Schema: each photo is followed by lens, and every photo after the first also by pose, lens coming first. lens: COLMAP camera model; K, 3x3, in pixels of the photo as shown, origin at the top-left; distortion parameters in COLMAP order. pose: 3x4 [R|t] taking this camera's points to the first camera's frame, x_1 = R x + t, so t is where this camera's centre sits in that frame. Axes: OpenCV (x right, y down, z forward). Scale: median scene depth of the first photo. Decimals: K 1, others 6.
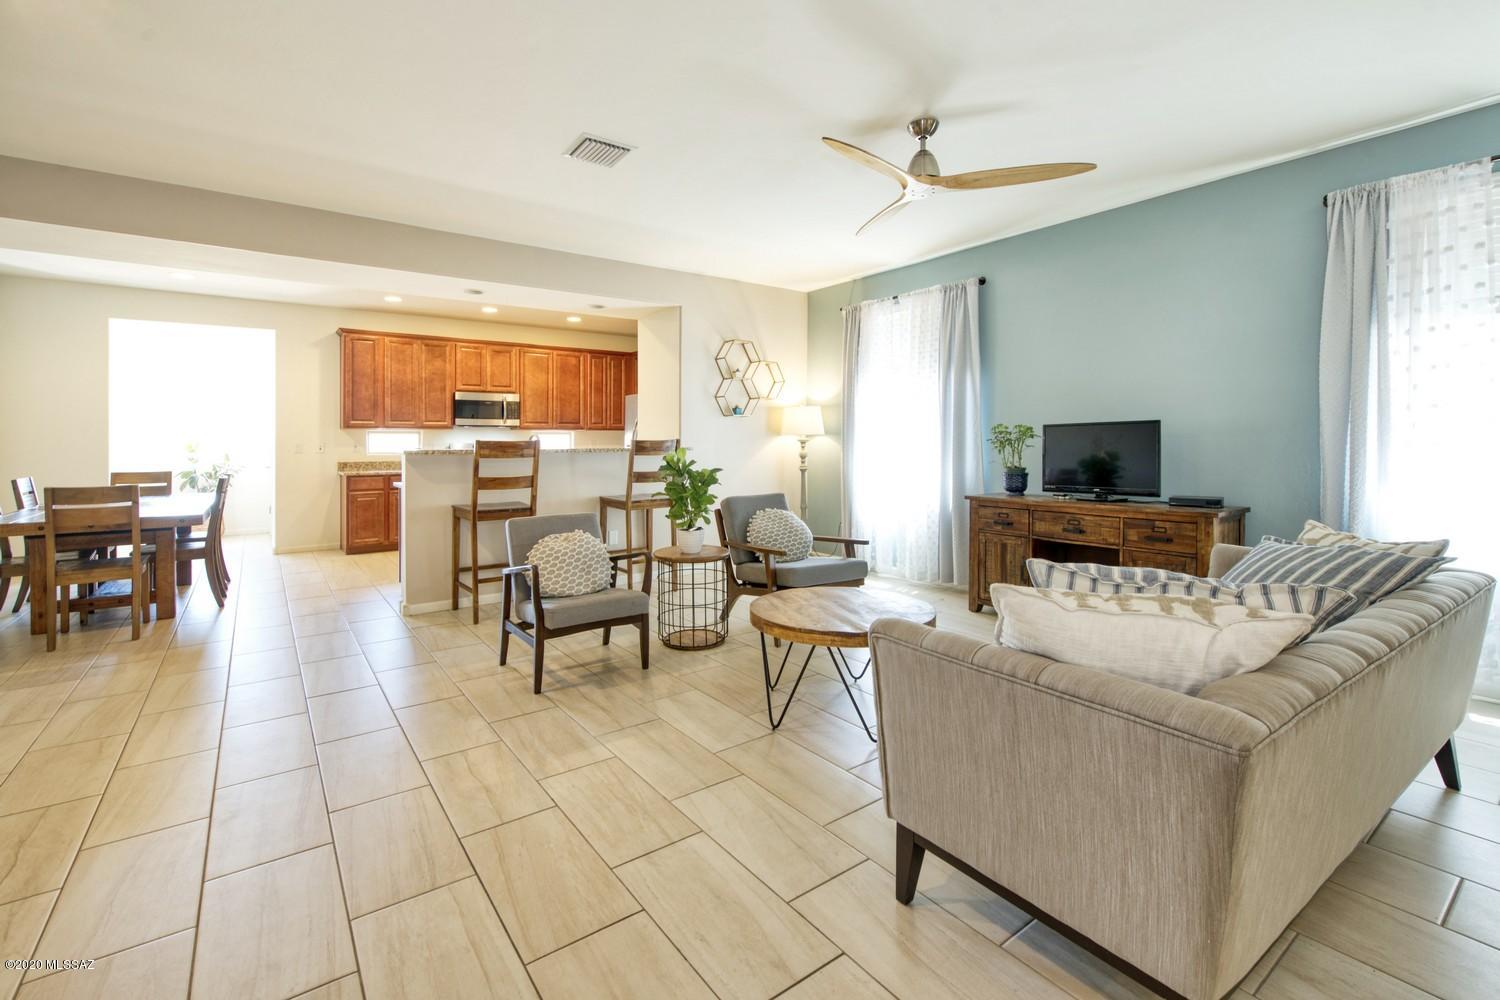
lens RADIAL K [[667.0, 0, 754.6], [0, 667.0, 438.9], [0, 0, 1]] dist [-0.001416, -0.000378]
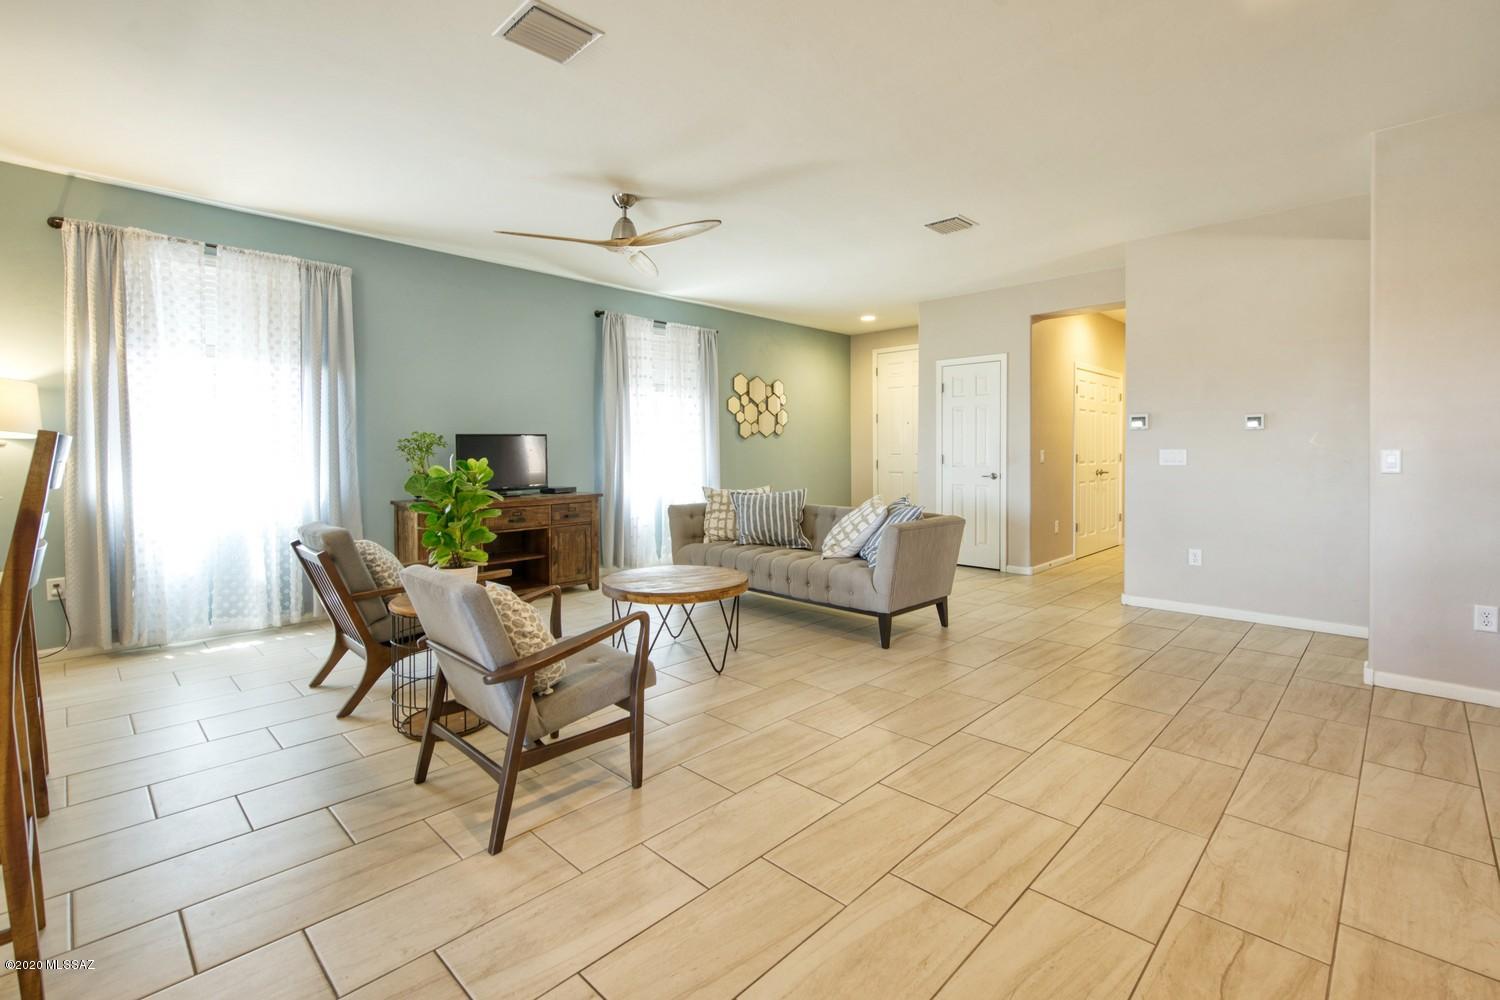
lens RADIAL K [[667.8, 0, 749.7], [0, 667.8, 455.1], [0, 0, 1]] dist [0.000471, -0.000048]
pose [[-0.155897, -0.001304, 0.987772, -0.465353], [-0.001872, 0.999998, 0.001025, 0.007523], [-0.987771, -0.001690, -0.155899, 0.432823]]
